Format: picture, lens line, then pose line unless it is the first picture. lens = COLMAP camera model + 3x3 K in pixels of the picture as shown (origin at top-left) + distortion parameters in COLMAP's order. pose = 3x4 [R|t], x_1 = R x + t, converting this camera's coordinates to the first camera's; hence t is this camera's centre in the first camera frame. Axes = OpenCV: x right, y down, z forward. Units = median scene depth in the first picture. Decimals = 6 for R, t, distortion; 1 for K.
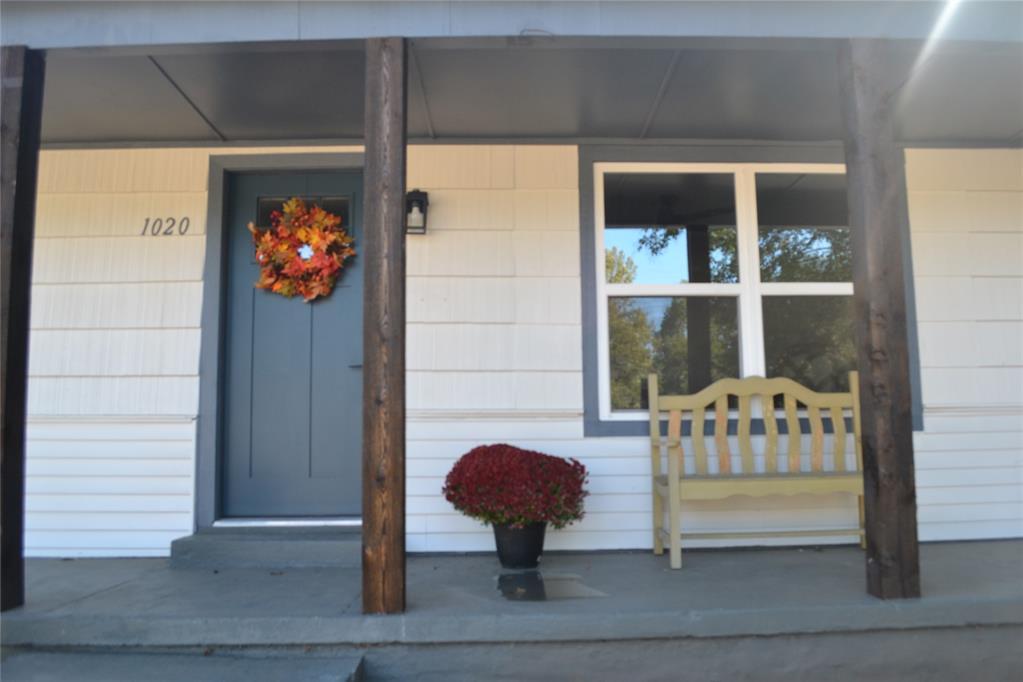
lens RADIAL K [[830.1, 0, 511.5], [0, 830.1, 341.0], [0, 0, 1]] dist [-0.075566, -0.000251]
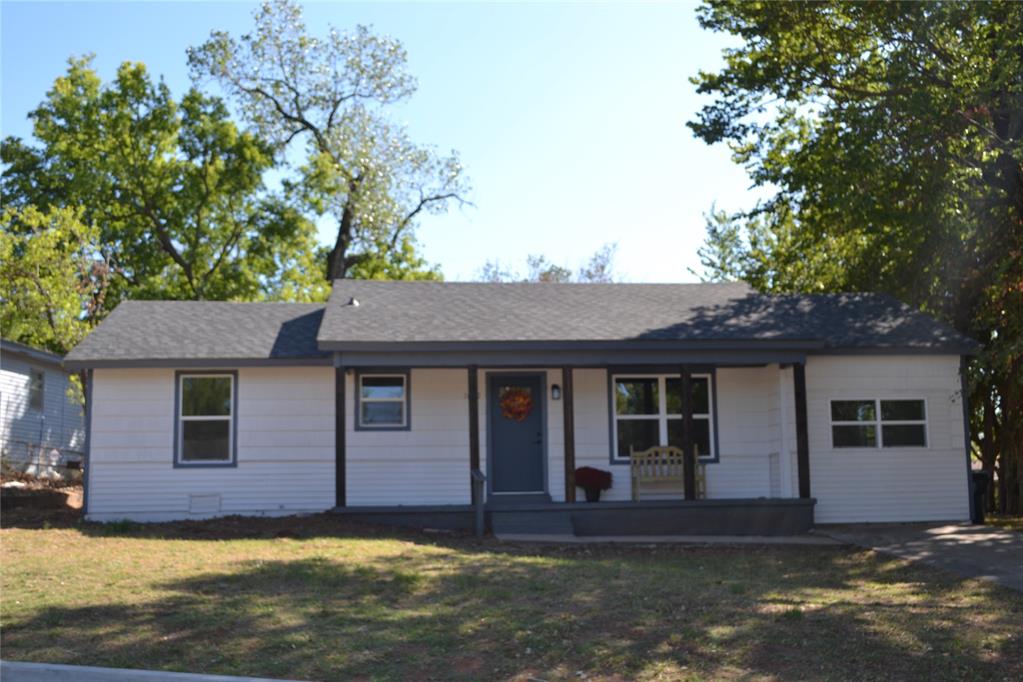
lens RADIAL K [[1159.3, 0, 472.9], [0, 1159.3, 342.8], [0, 0, 1]] dist [-0.026398, -0.036797]
pose [[0.998140, 0.006287, 0.060633, -0.686522], [-0.005605, 0.999919, -0.011405, -0.288680], [-0.060700, 0.011044, 0.998095, -3.294658]]
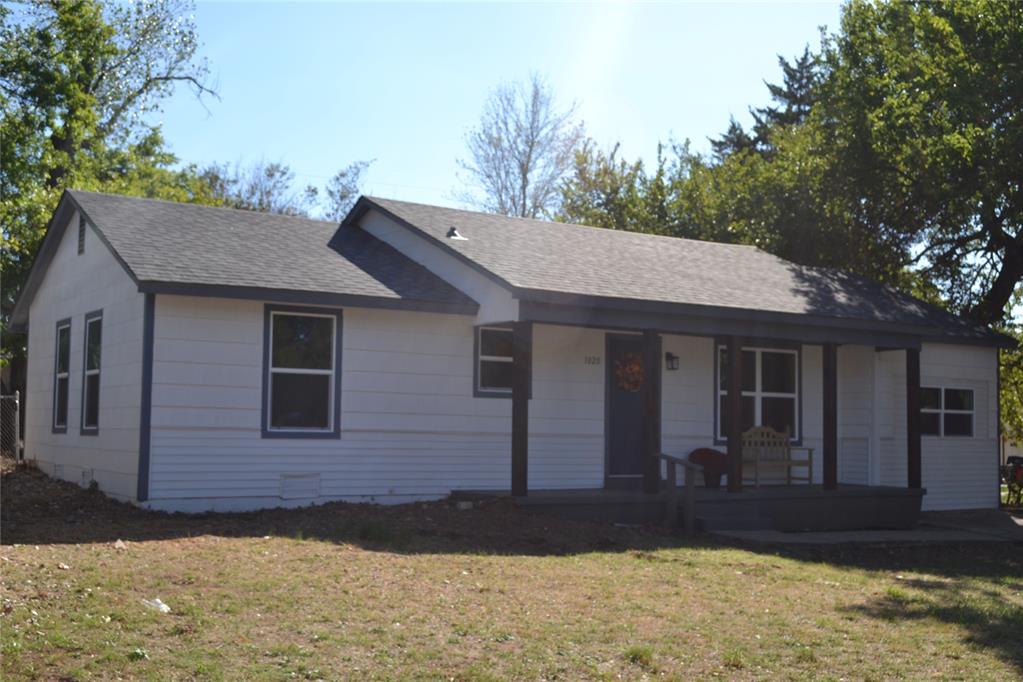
lens RADIAL K [[1286.3, 0, 511.5], [0, 1286.3, 341.0], [0, 0, 1]] dist [0.002782, 0.027477]
pose [[0.842635, 0.064719, 0.534582, -2.791528], [-0.090483, 0.995653, 0.022084, -0.266540], [-0.530829, -0.066979, 0.844828, -2.253798]]
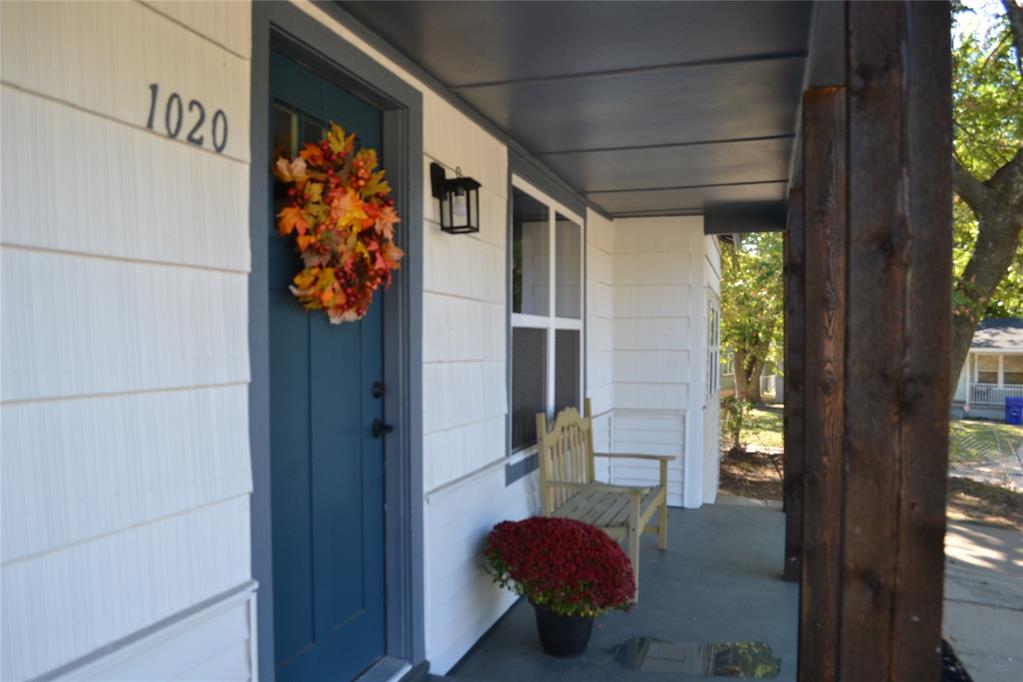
lens RADIAL K [[830.1, 0, 511.5], [0, 830.1, 341.0], [0, 0, 1]] dist [-0.075566, -0.000251]
pose [[0.310668, 0.006282, 0.950498, -0.742230], [-0.113612, 0.993055, 0.030570, -0.066173], [-0.943704, -0.117485, 0.309224, 0.727579]]
